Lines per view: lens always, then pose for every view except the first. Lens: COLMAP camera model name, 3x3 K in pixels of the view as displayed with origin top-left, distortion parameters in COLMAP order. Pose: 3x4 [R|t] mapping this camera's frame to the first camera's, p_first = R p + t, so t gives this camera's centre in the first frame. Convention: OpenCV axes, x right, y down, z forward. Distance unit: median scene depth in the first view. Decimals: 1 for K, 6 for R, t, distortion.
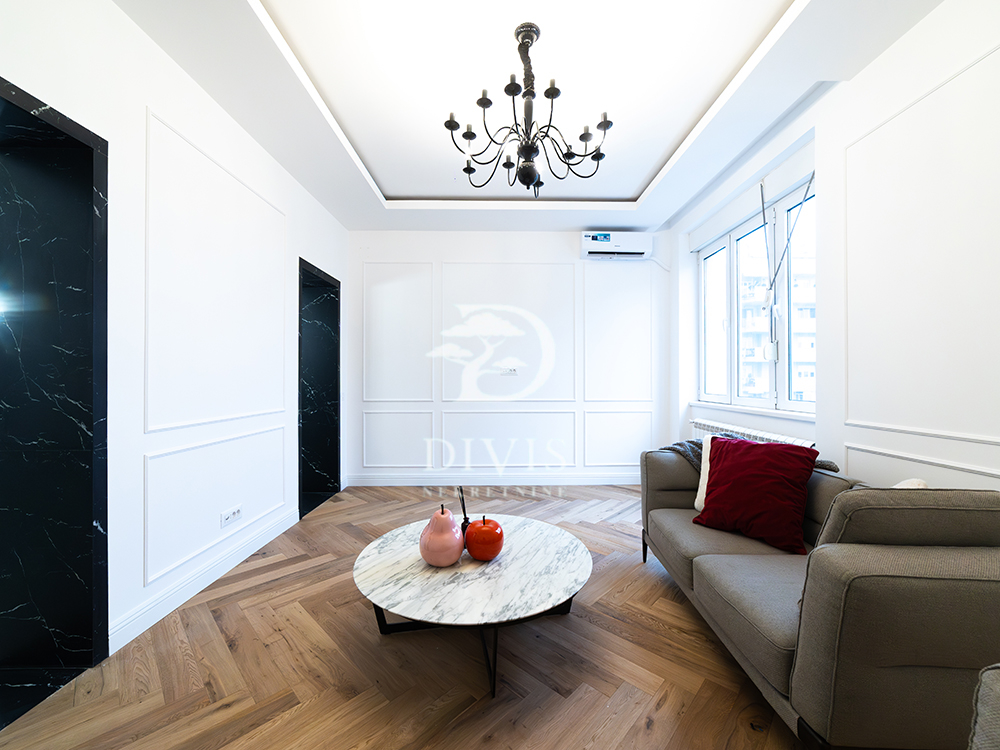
lens RADIAL K [[398.0, 0, 499.8], [0, 398.0, 372.7], [0, 0, 1]] dist [-0.009439, 0.000047]
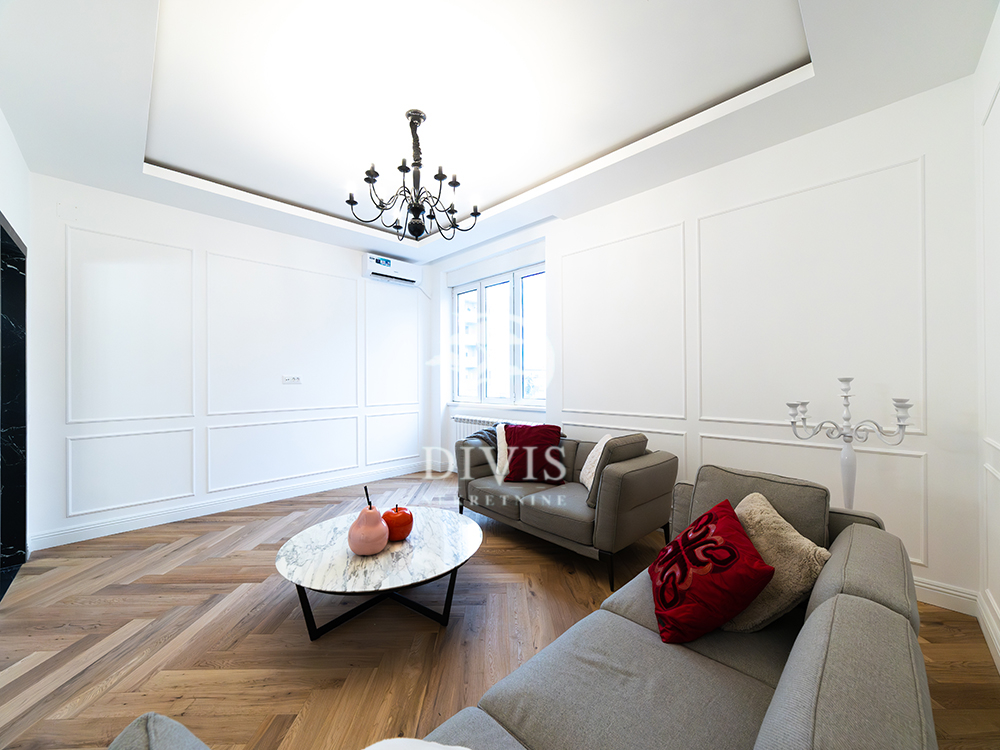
lens RADIAL K [[390.3, 0, 499.9], [0, 390.3, 372.1], [0, 0, 1]] dist [-0.001731, 0.000230]
pose [[0.714007, 0.007336, 0.700100, -0.339932], [-0.002187, 0.999964, -0.008248, -0.018238], [-0.700135, 0.004358, 0.713997, -0.038273]]
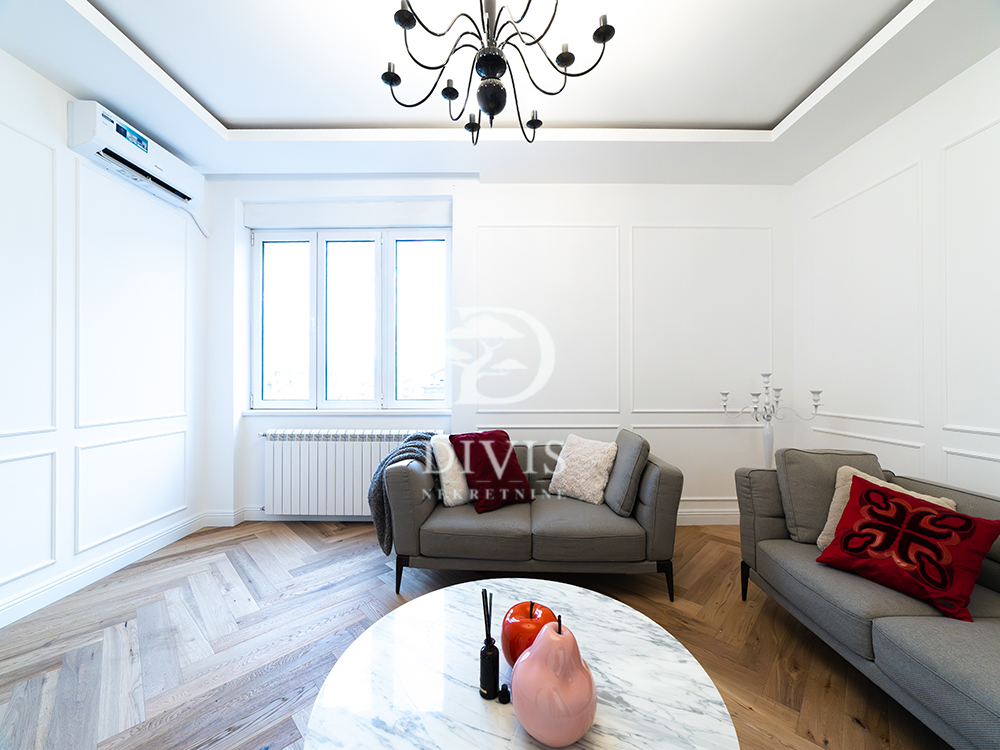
lens RADIAL K [[385.2, 0, 500.0], [0, 385.2, 375.0], [0, 0, 1]] dist [-0.001042, 0.000195]
pose [[0.007181, 0.011084, 0.999913, -0.345006], [-0.011959, 0.999868, -0.010998, 0.002489], [-0.999903, -0.011879, 0.007313, 0.546908]]
